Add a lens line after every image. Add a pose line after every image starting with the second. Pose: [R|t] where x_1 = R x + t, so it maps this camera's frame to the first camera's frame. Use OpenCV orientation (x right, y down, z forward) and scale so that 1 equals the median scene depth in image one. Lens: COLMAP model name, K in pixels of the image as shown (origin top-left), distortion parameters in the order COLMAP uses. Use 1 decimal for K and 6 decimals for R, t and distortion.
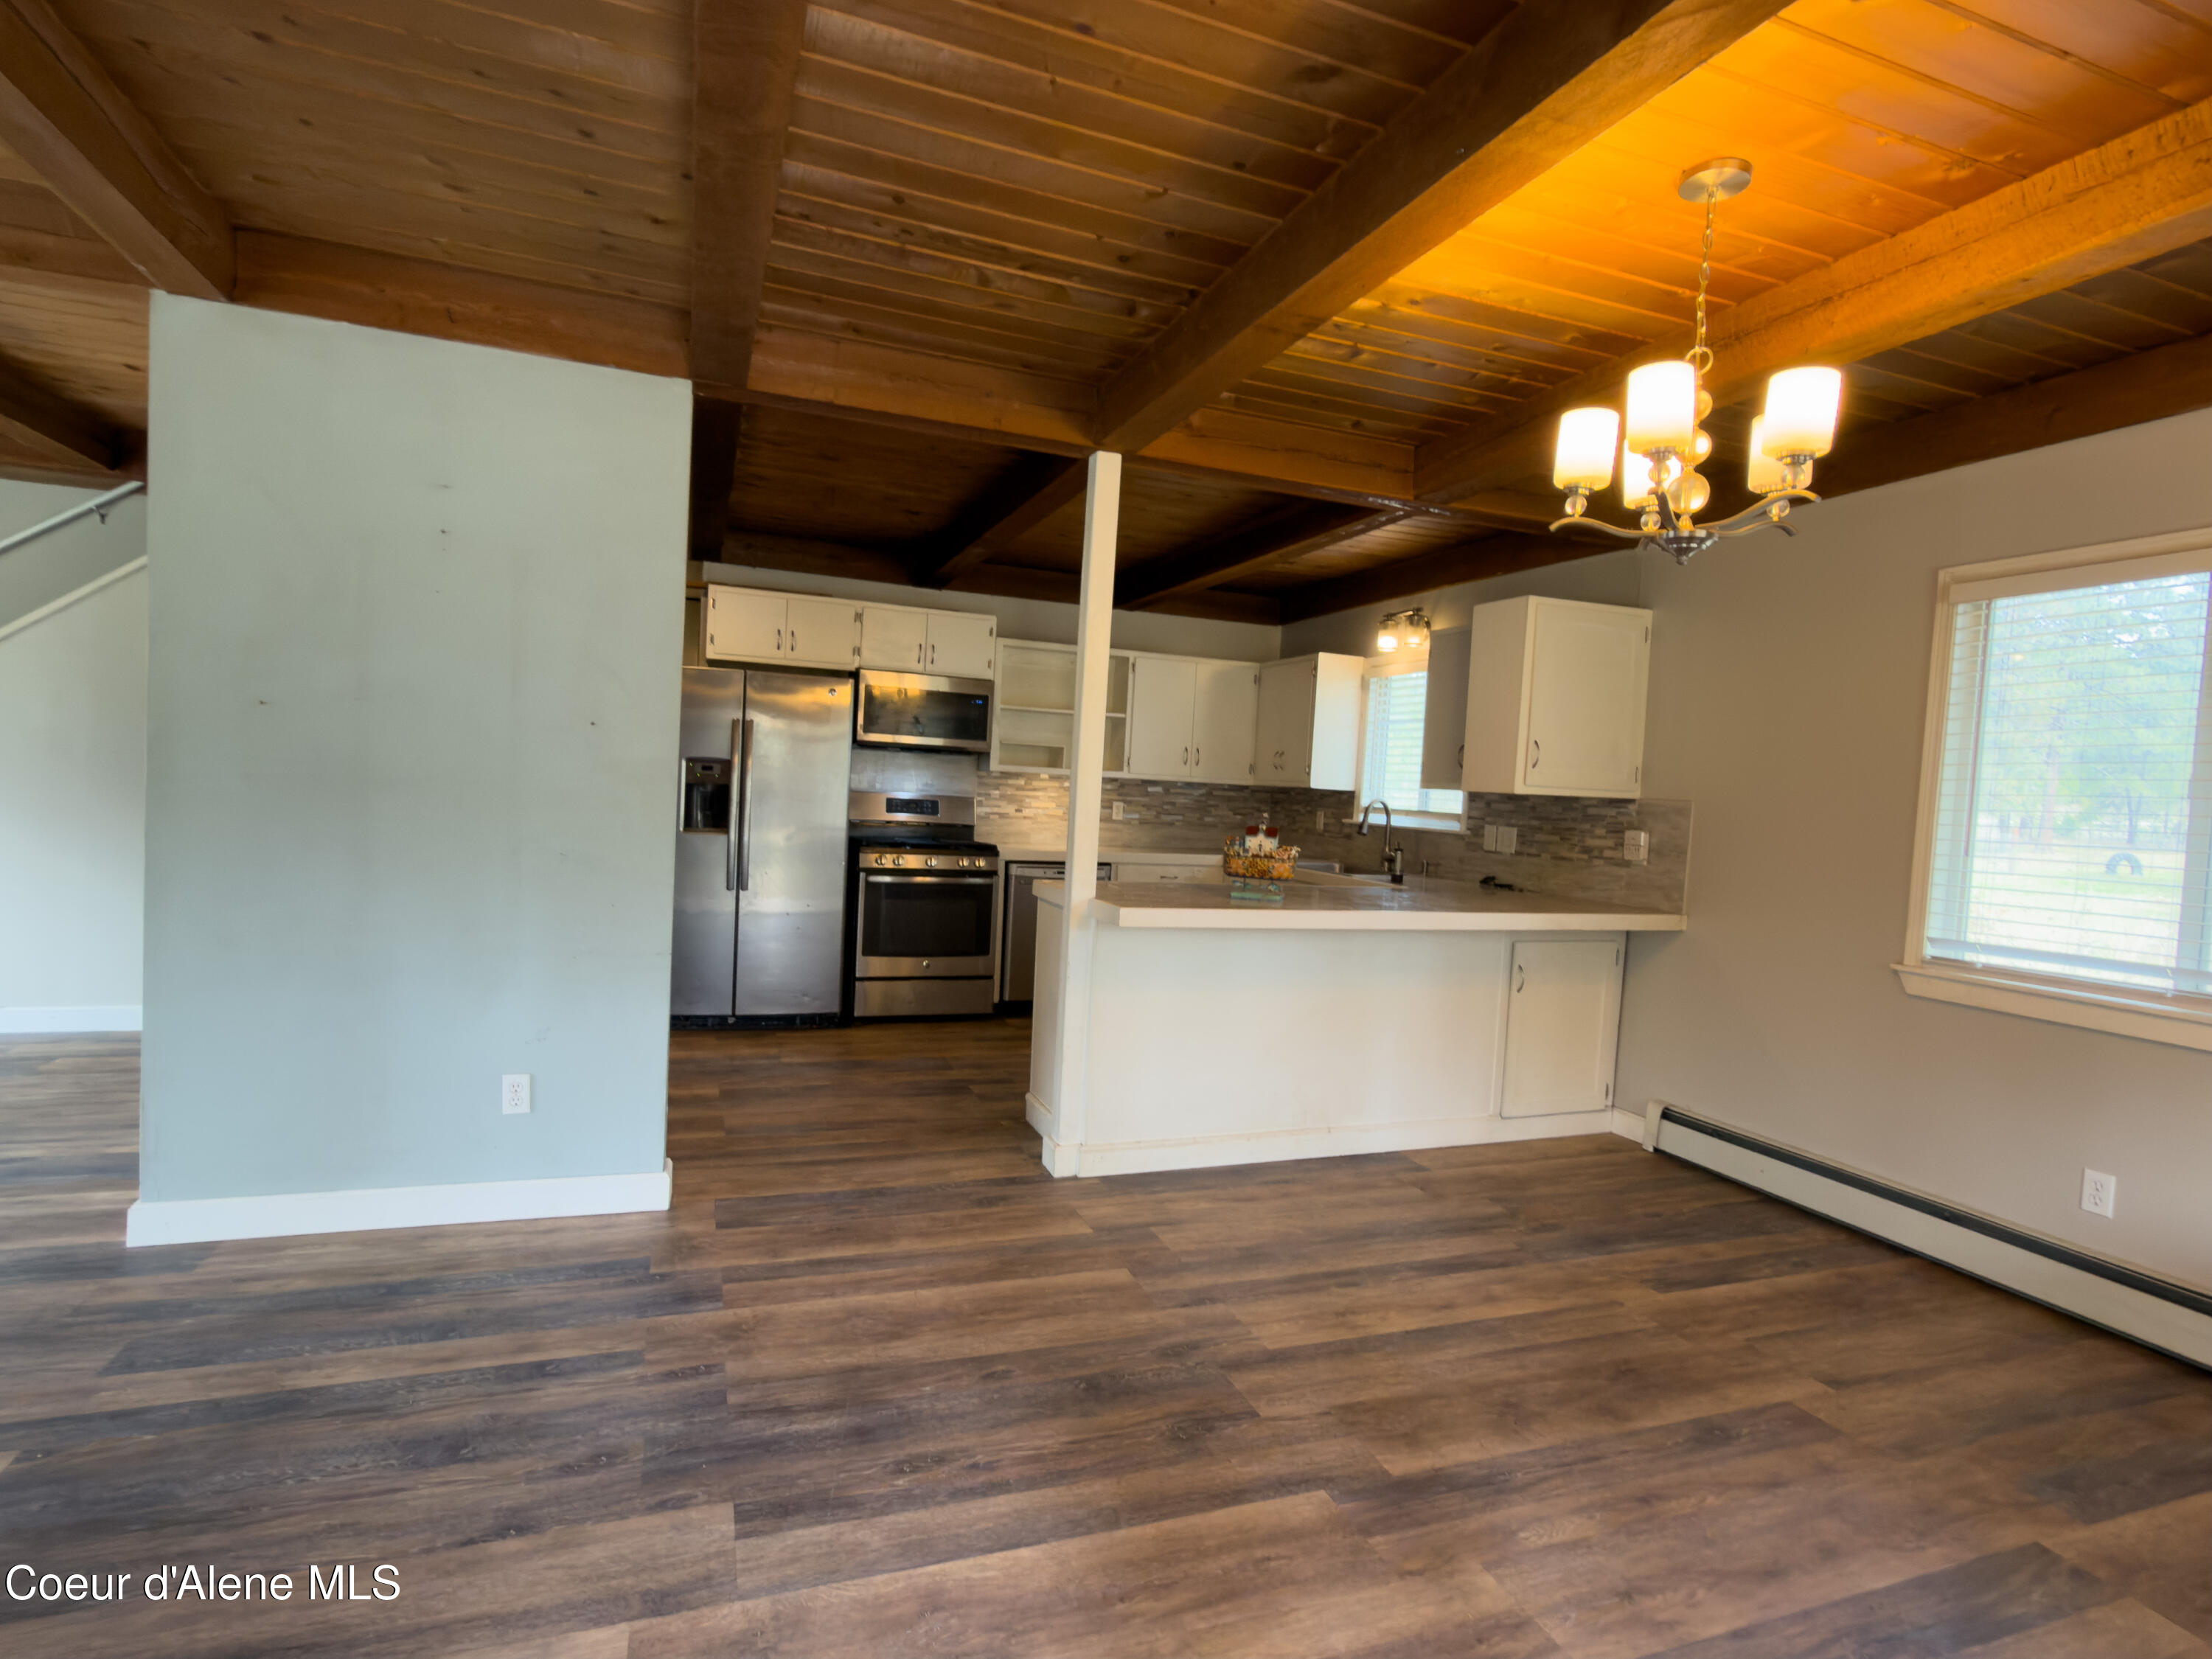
lens RADIAL K [[1113.4, 0, 1103.6], [0, 1113.4, 836.4], [0, 0, 1]] dist [0.003145, -0.000828]
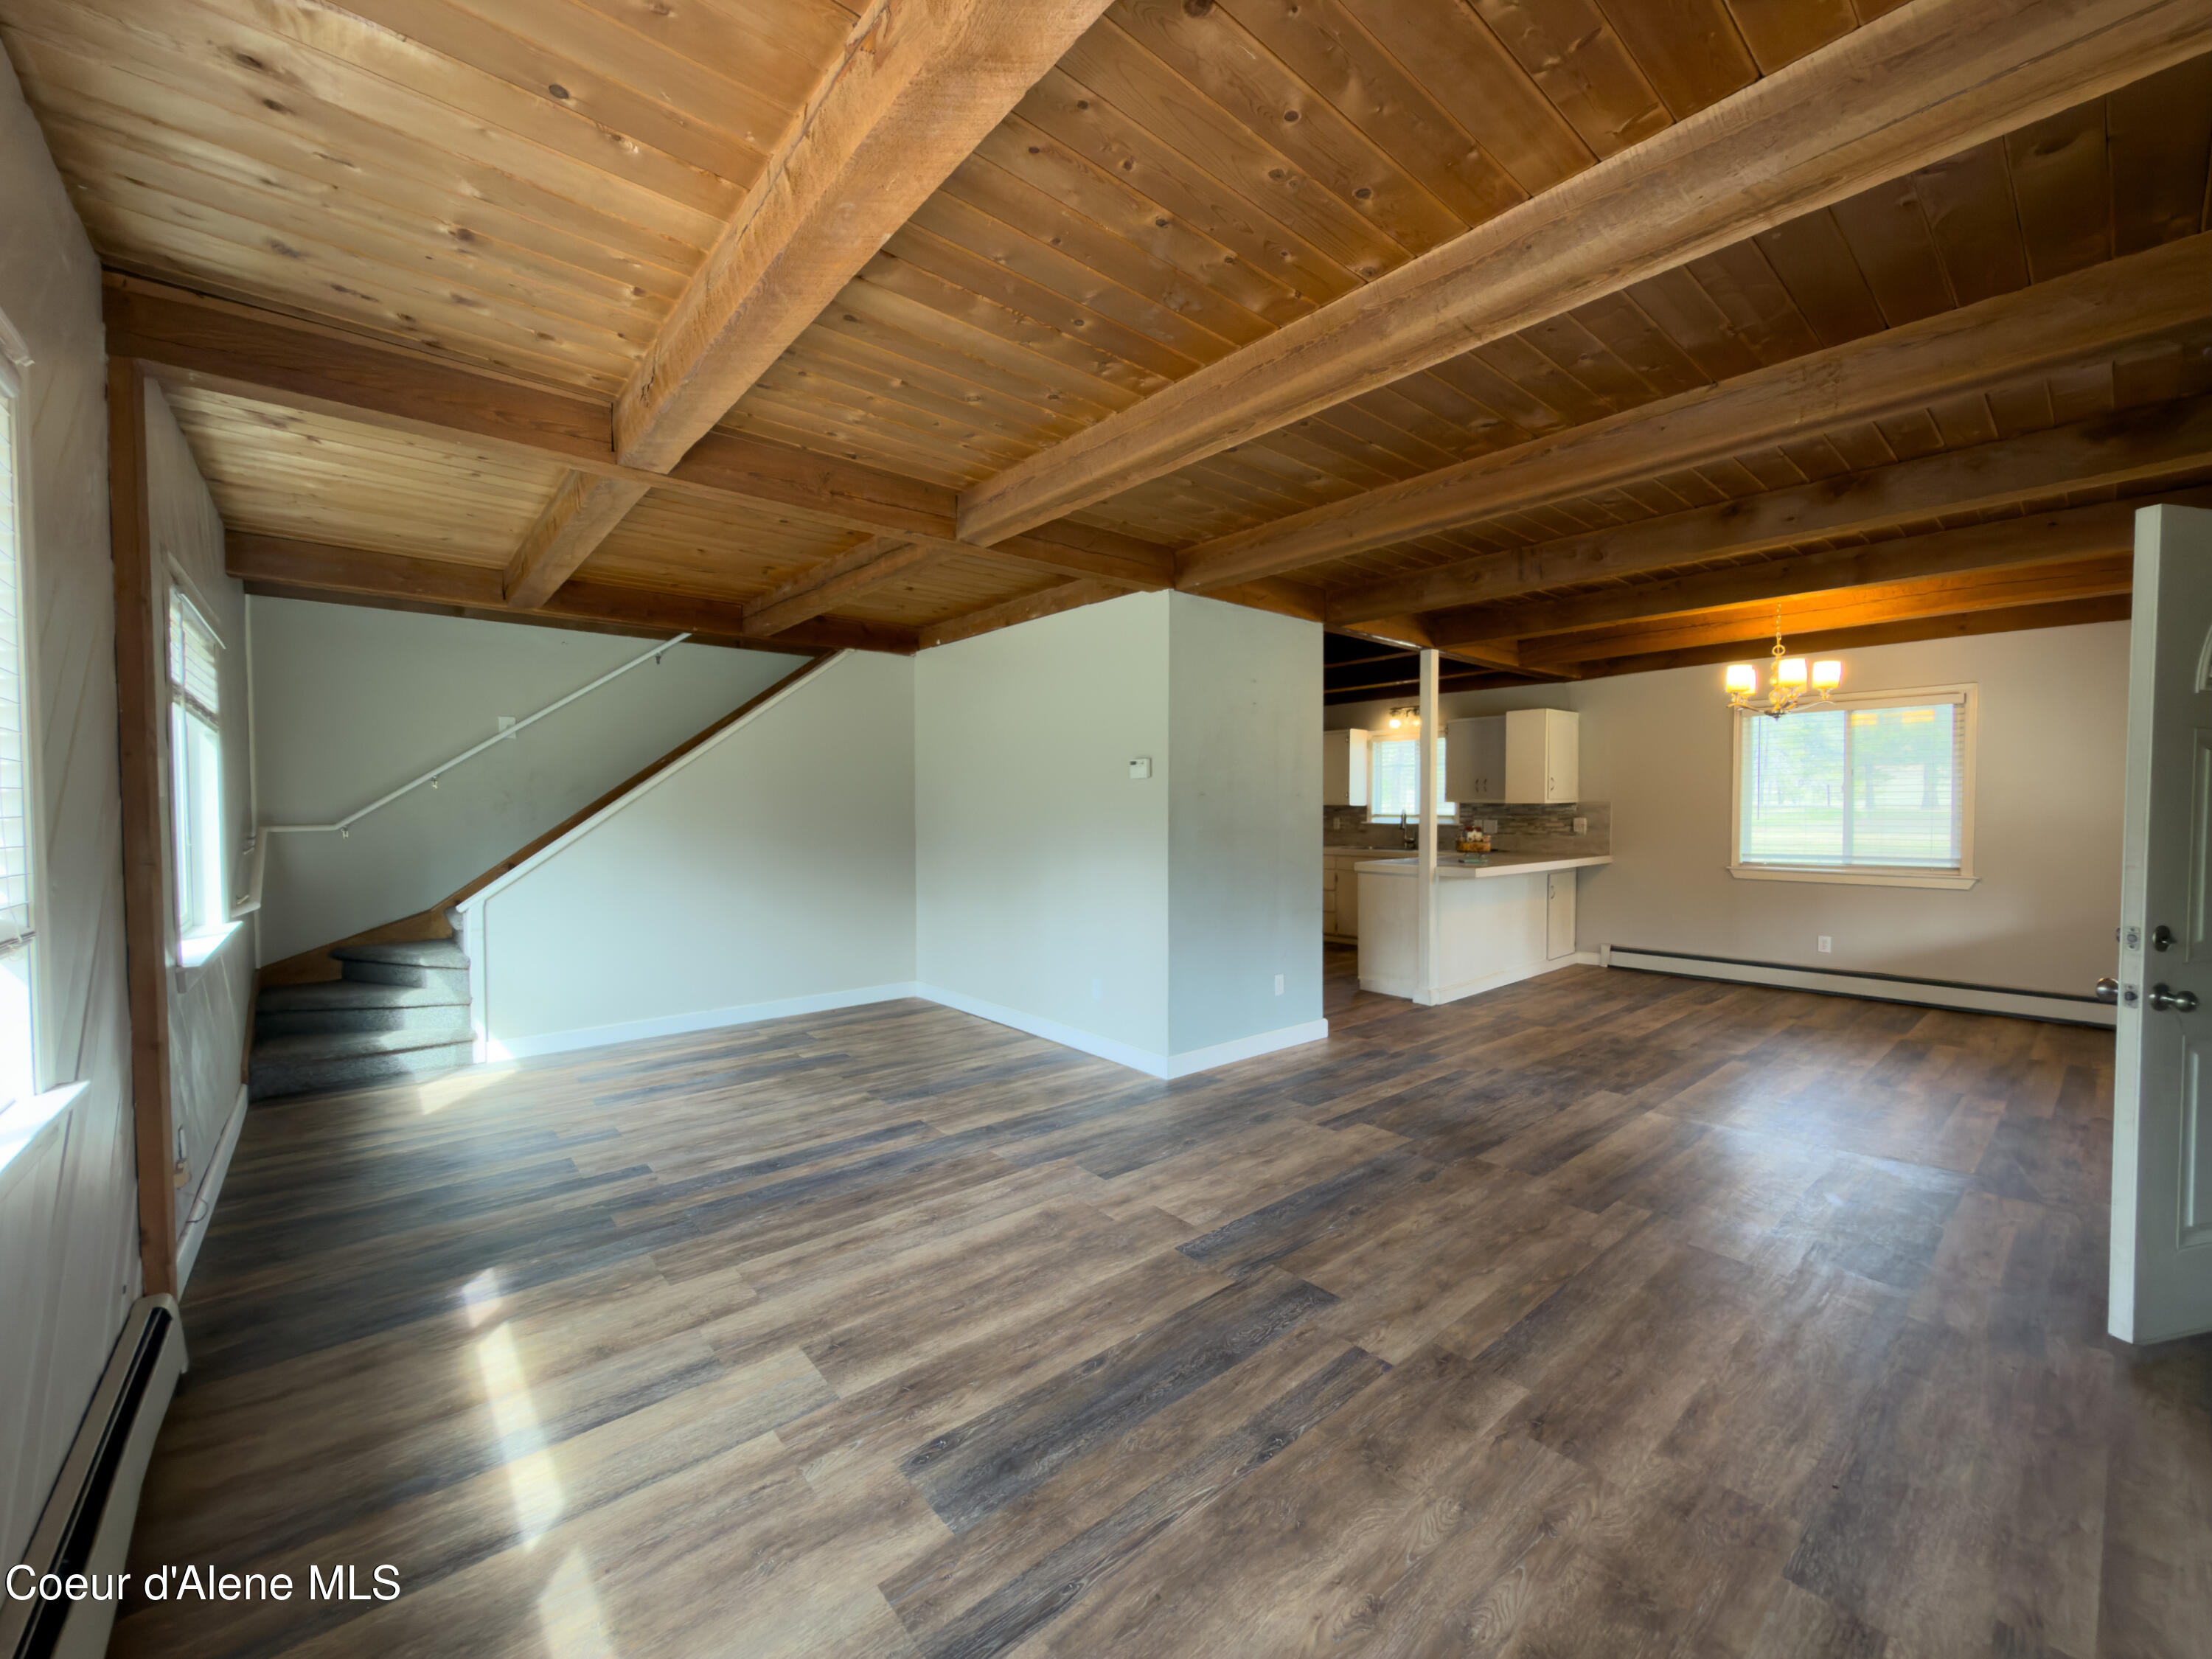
lens RADIAL K [[883.0, 0, 1103.9], [0, 883.0, 831.1], [0, 0, 1]] dist [-0.000606, 0.000022]
pose [[0.938208, -0.066206, 0.339679, -0.766811], [0.069992, 0.997547, 0.001111, -0.036741], [-0.338920, 0.022732, 0.940541, -0.212645]]
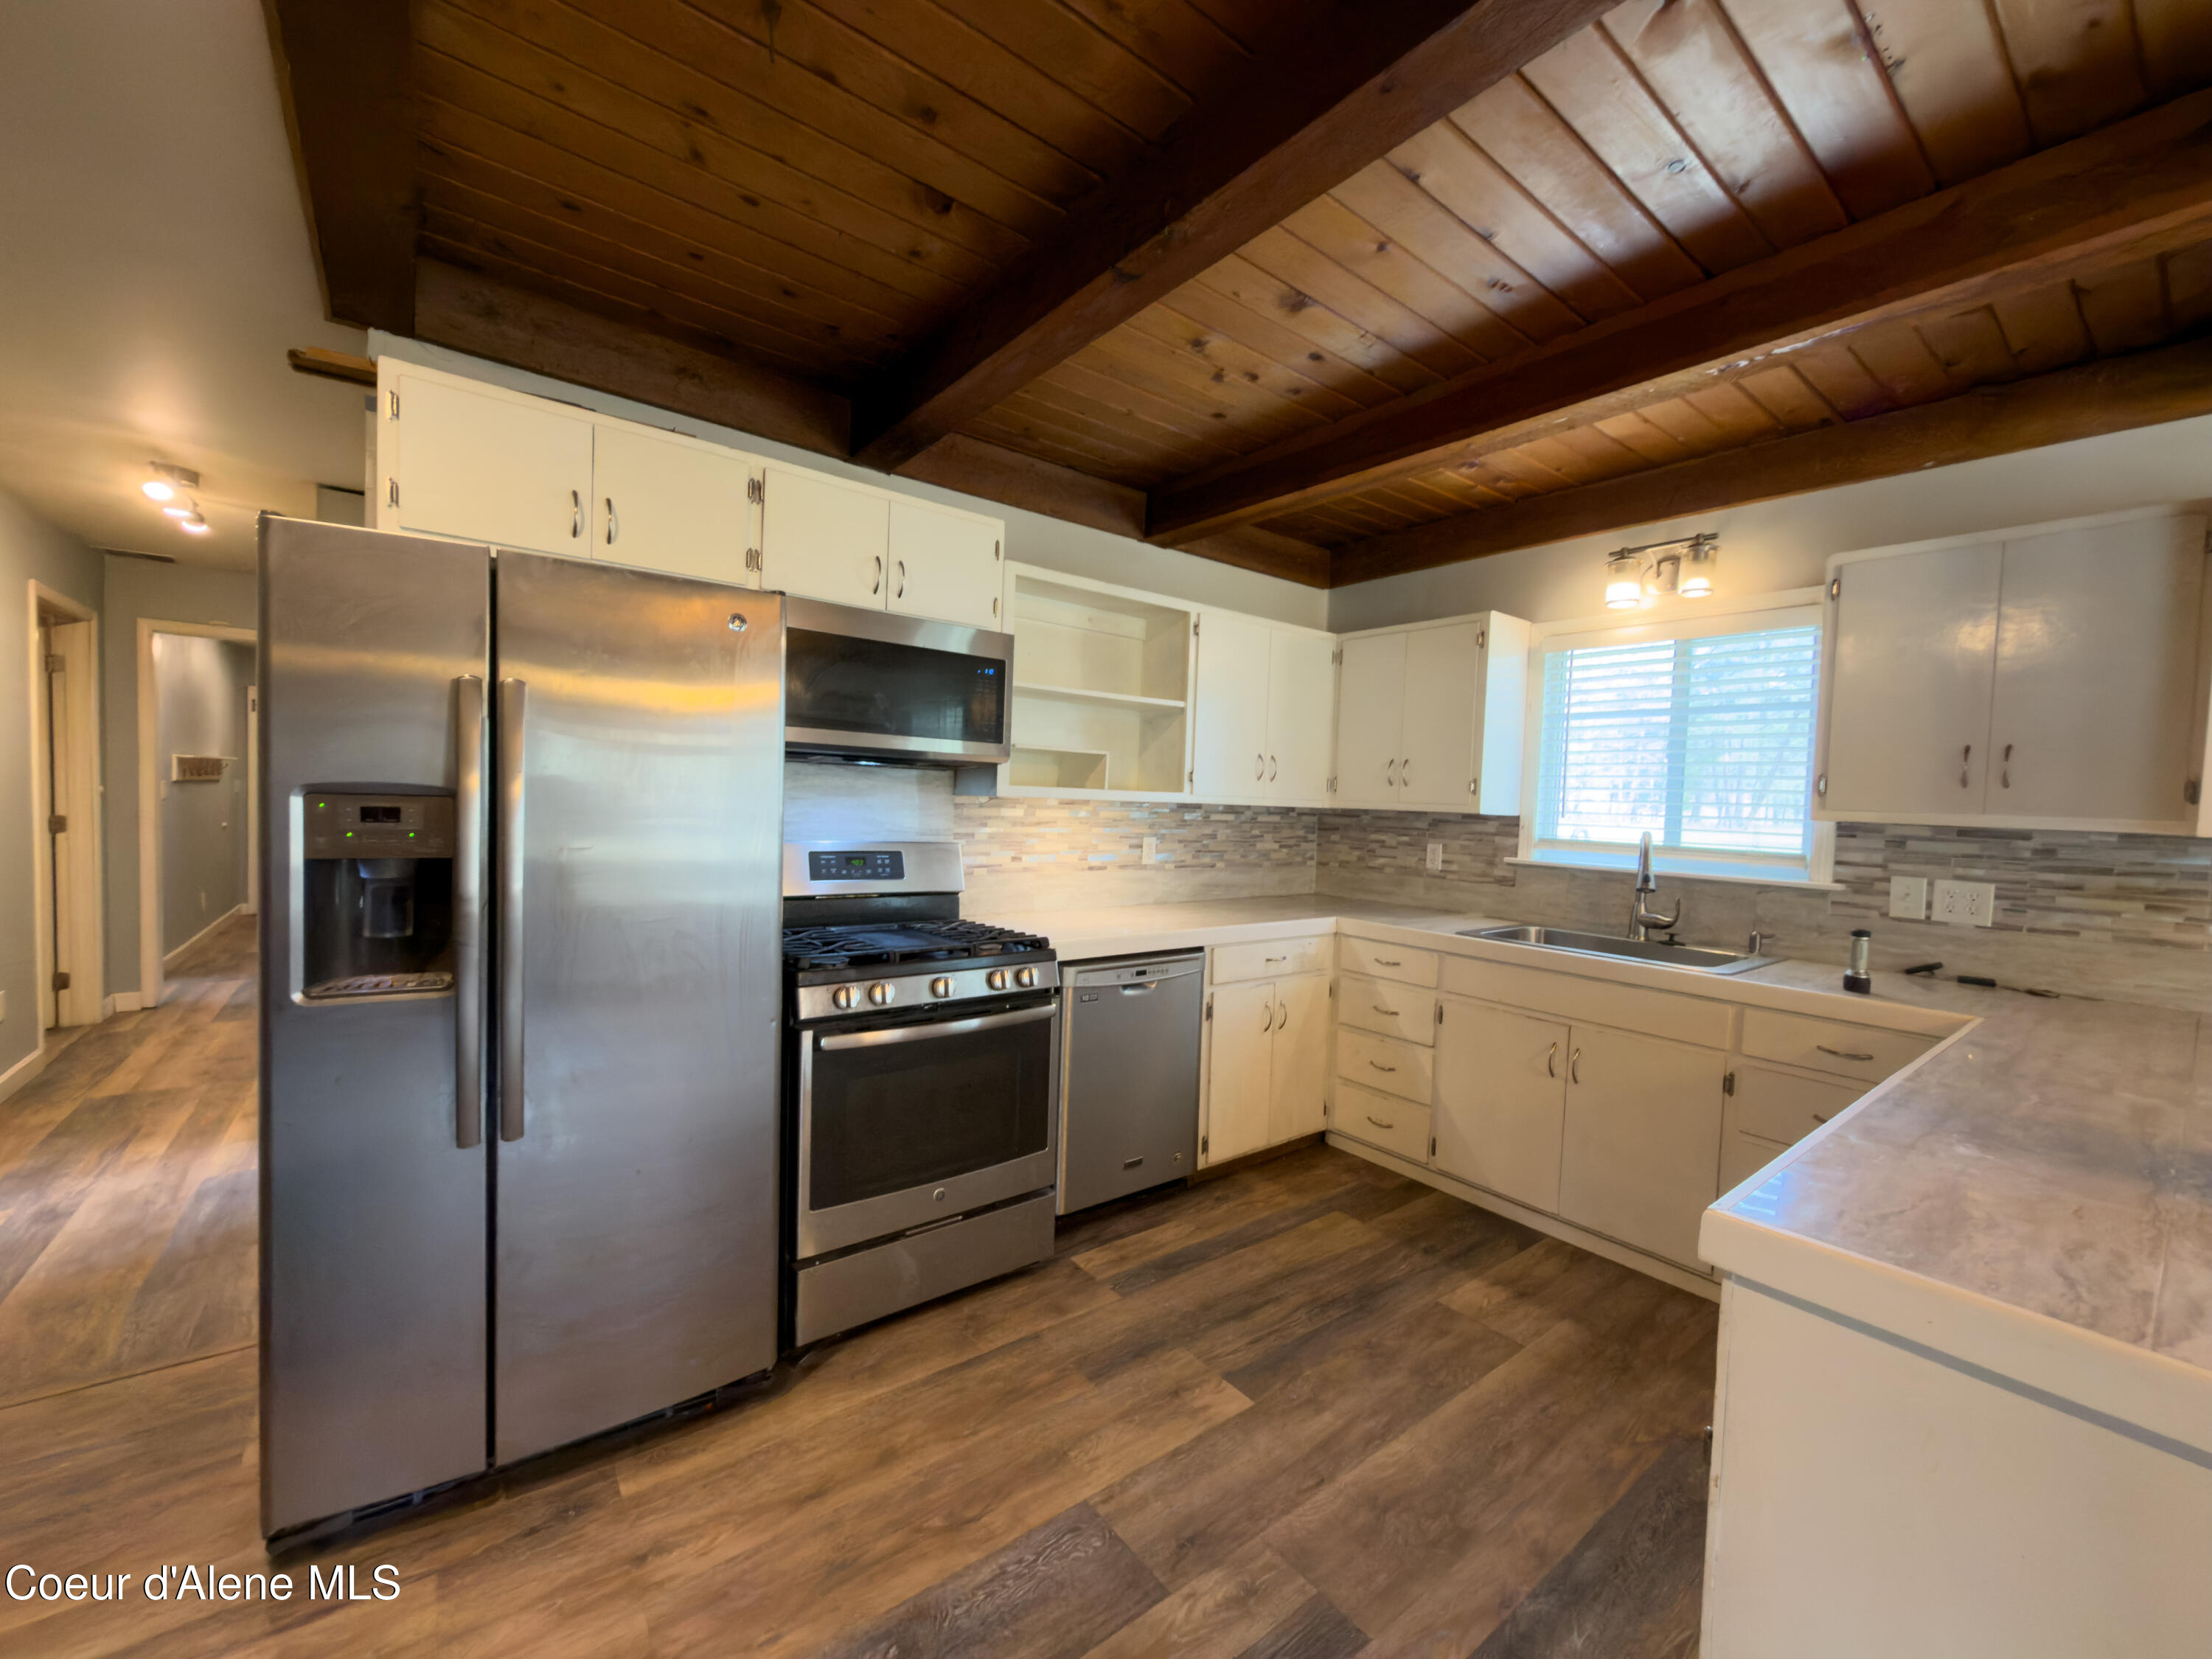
lens RADIAL K [[883.0, 0, 1103.9], [0, 883.0, 831.1], [0, 0, 1]] dist [-0.000606, 0.000022]
pose [[0.953600, -0.029865, 0.299591, -0.218275], [0.028714, 0.999554, 0.008246, -0.051306], [-0.299703, 0.000739, 0.954032, 0.656419]]
